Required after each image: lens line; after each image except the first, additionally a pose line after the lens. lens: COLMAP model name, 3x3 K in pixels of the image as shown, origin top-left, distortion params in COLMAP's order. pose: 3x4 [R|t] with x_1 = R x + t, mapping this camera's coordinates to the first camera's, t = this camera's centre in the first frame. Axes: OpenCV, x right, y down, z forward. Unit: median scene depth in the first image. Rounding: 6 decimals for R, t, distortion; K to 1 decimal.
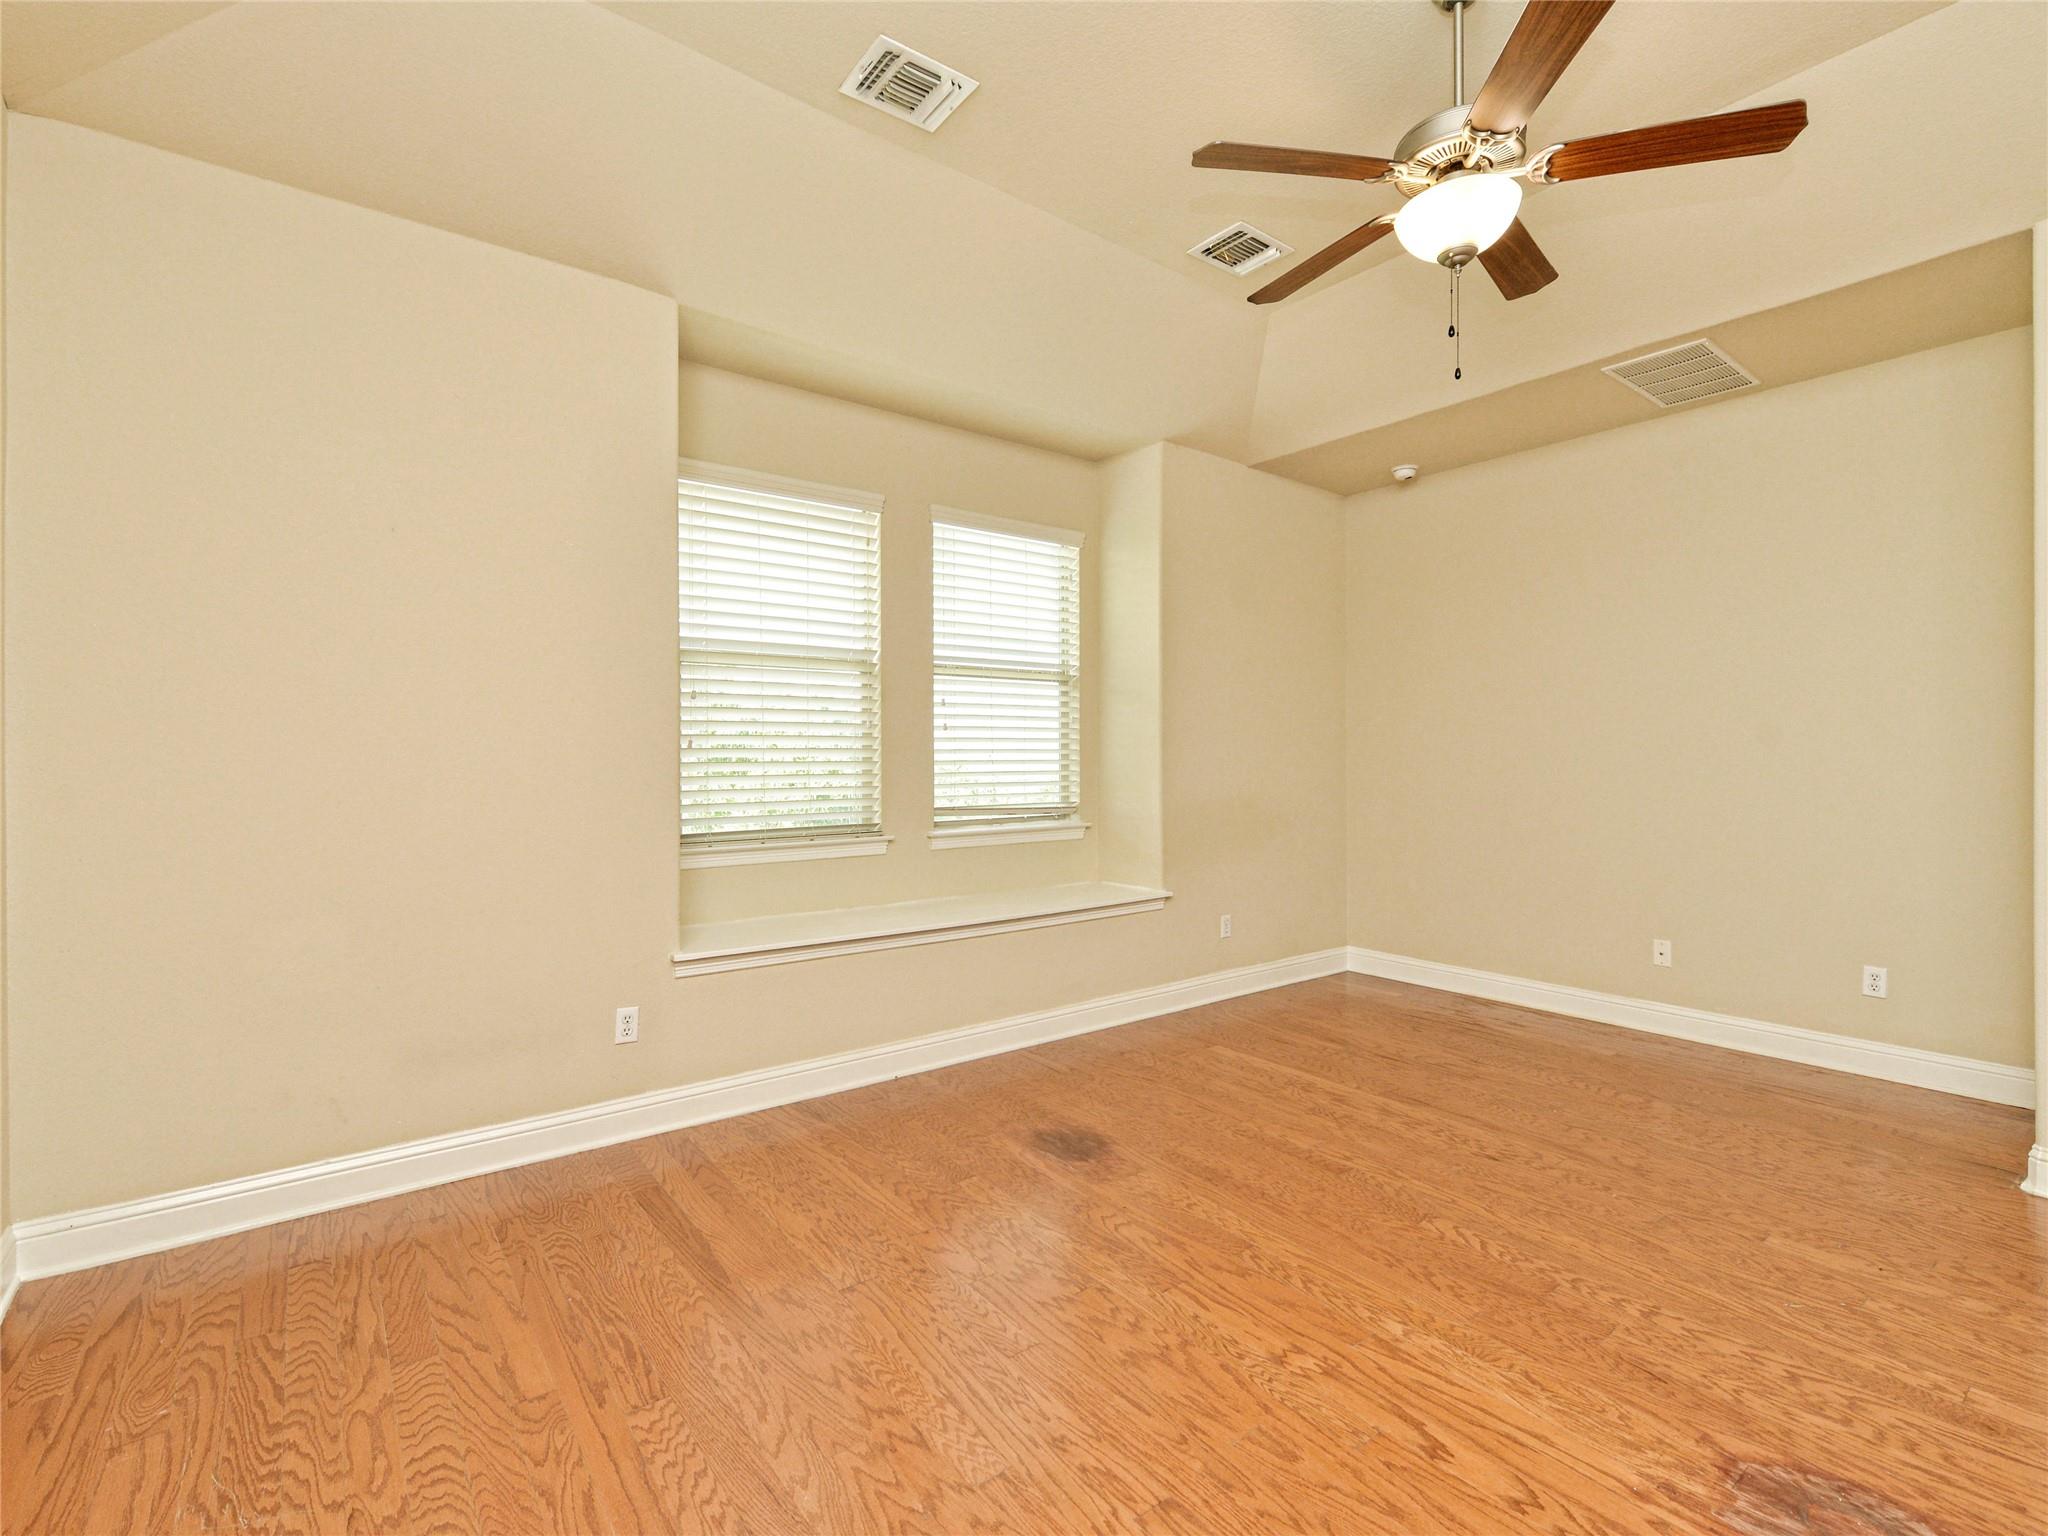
lens RADIAL K [[961.6, 0, 1025.6], [0, 961.6, 760.0], [0, 0, 1]] dist [0.005793, -0.001846]
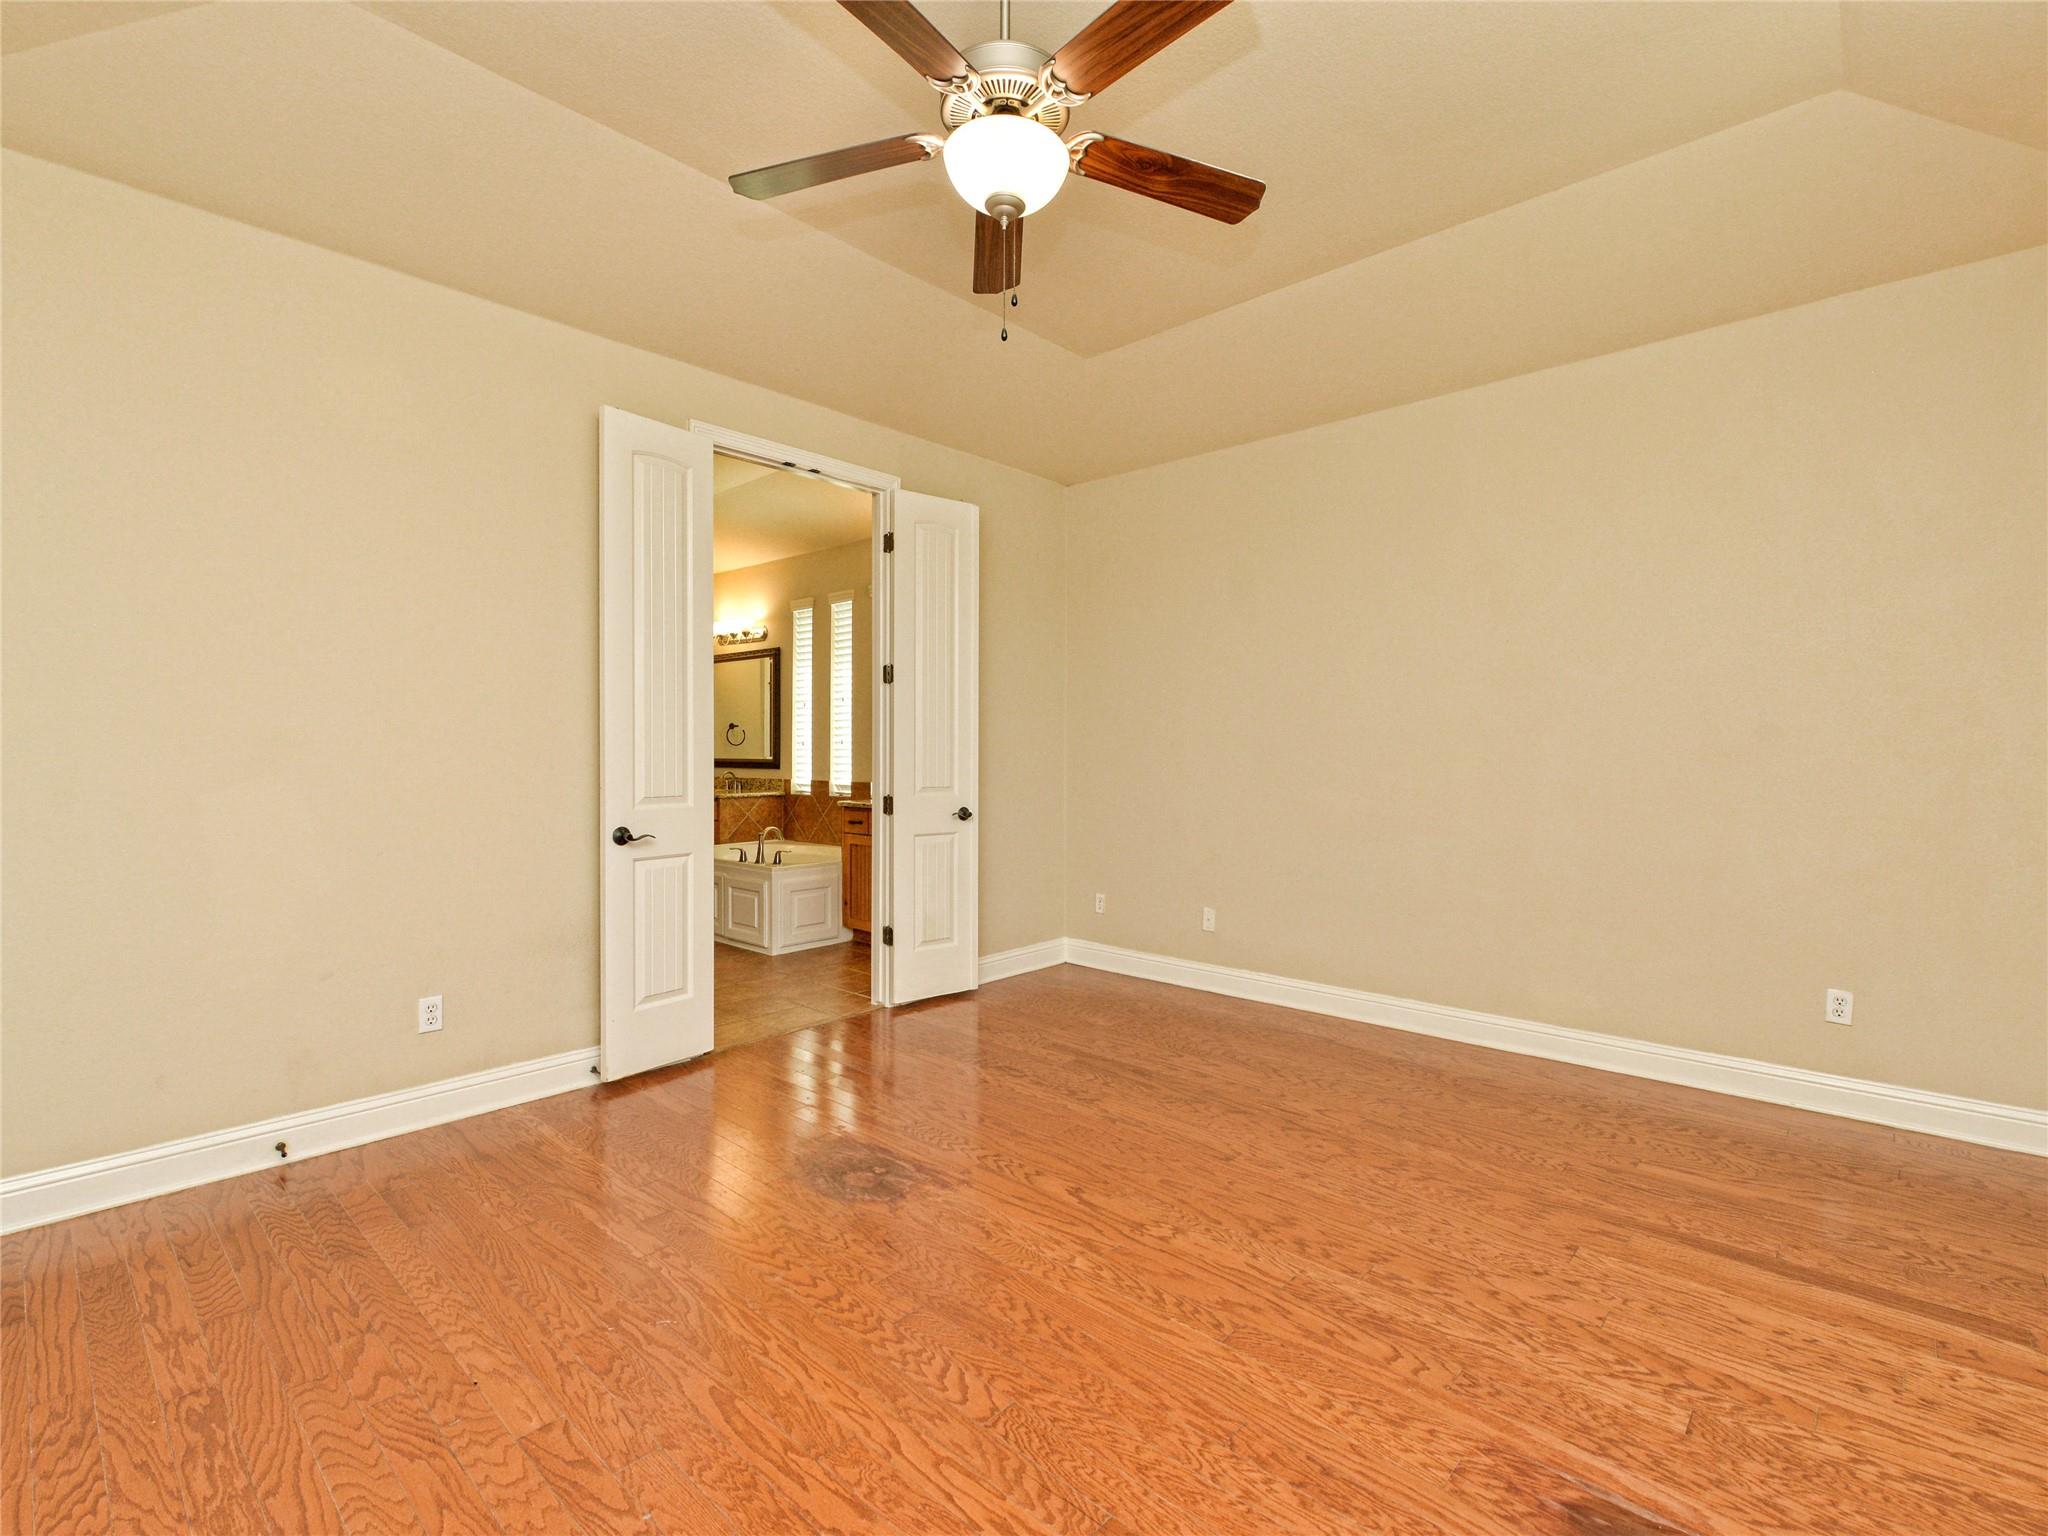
lens RADIAL K [[961.6, 0, 1019.3], [0, 961.6, 760.2], [0, 0, 1]] dist [0.005793, -0.001846]
pose [[-0.987067, 0.000860, -0.160308, 0.614233], [-0.001752, 0.999868, 0.016155, -0.007298], [0.160301, 0.016227, -0.986935, 2.020086]]
